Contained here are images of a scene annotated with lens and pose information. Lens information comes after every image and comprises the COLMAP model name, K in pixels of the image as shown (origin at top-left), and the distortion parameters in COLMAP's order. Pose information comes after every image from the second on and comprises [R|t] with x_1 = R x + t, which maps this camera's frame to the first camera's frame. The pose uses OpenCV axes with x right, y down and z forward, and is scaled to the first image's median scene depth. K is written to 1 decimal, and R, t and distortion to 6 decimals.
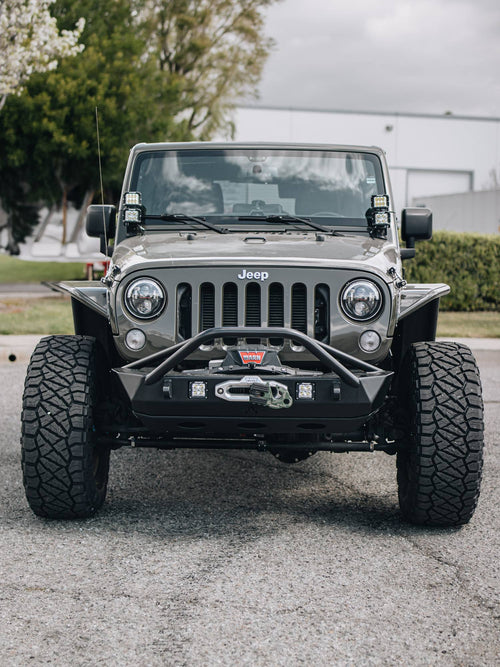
lens RADIAL K [[1023.3, 0, 250.2], [0, 1023.3, 333.5], [0, 0, 1]] dist [-0.024465, 0.000000]
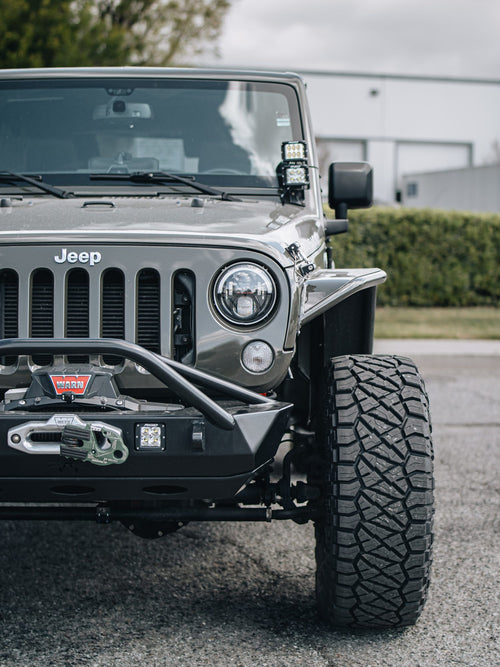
lens RADIAL K [[1235.6, 0, 240.2], [0, 1235.6, 363.1], [0, 0, 1]] dist [-0.034791, 0.000000]
pose [[0.999421, -0.010728, 0.032295, 0.077147], [0.010011, 0.999702, 0.022281, -0.005810], [-0.032524, -0.021945, 0.999230, 0.203721]]
